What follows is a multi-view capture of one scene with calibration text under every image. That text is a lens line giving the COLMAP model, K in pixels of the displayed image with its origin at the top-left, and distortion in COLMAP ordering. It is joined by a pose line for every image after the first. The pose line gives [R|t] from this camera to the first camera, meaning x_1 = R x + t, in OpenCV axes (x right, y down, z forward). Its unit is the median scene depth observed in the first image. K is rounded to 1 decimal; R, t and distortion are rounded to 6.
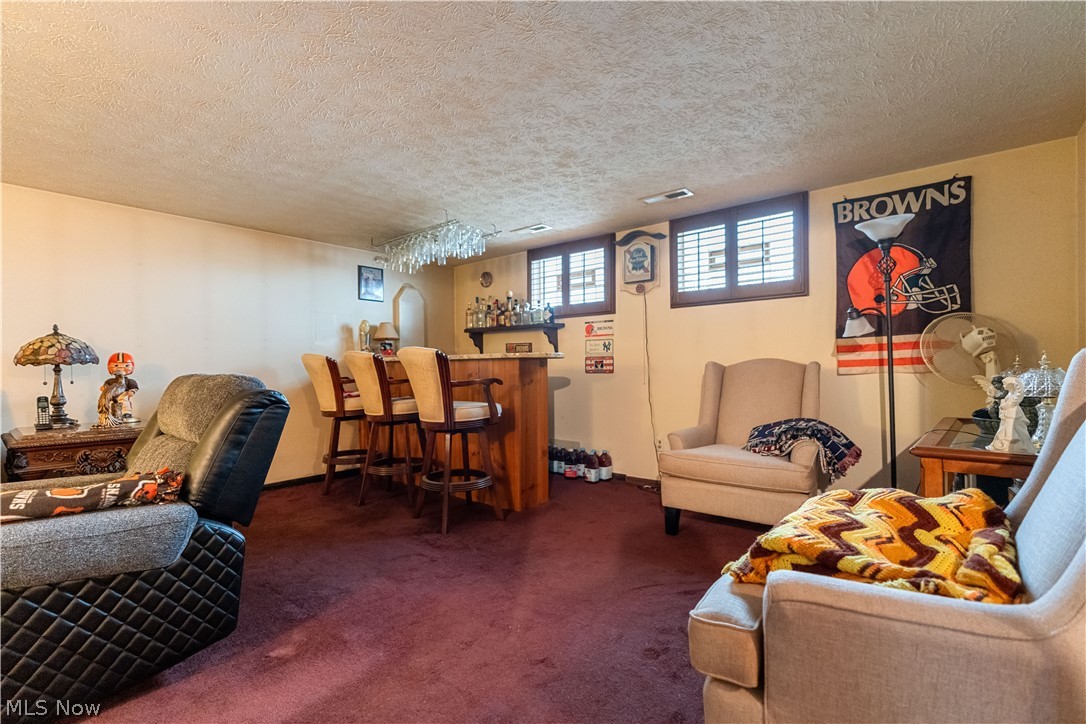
lens RADIAL K [[500.7, 0, 543.9], [0, 500.7, 368.0], [0, 0, 1]] dist [-0.009867, 0.000762]
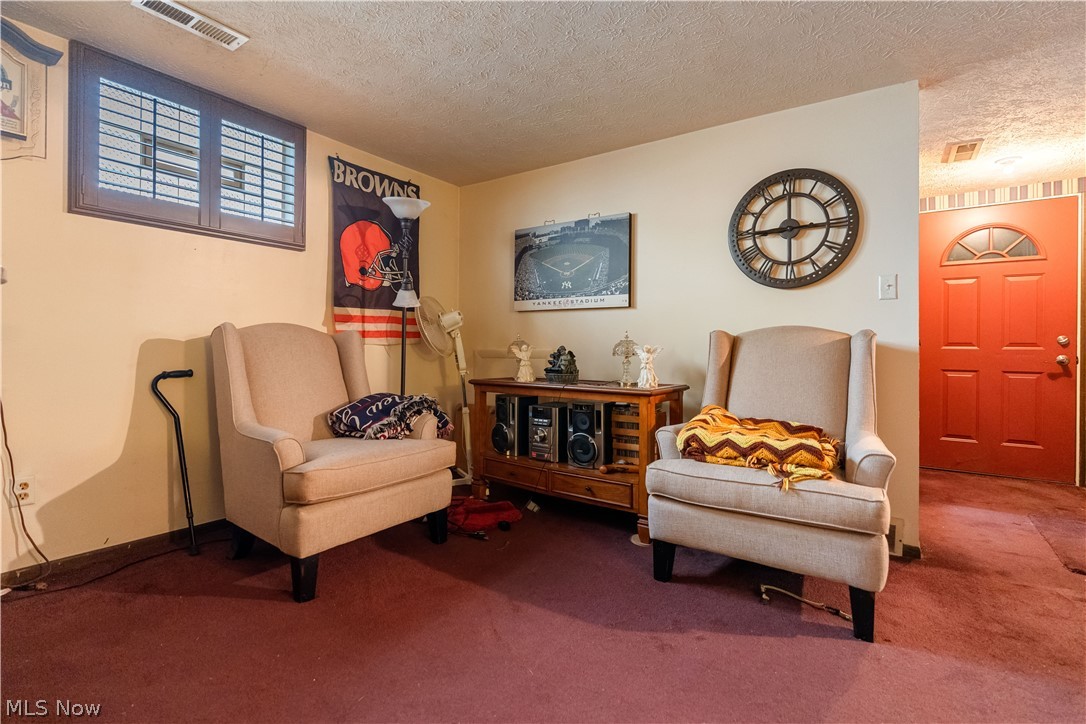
lens RADIAL K [[500.7, 0, 543.8], [0, 500.7, 350.1], [0, 0, 1]] dist [-0.009867, 0.000762]
pose [[-0.098237, 0.000653, 0.995163, -0.362936], [-0.009372, 0.999955, -0.001581, 0.018982], [-0.995119, -0.009482, -0.098226, 0.711152]]
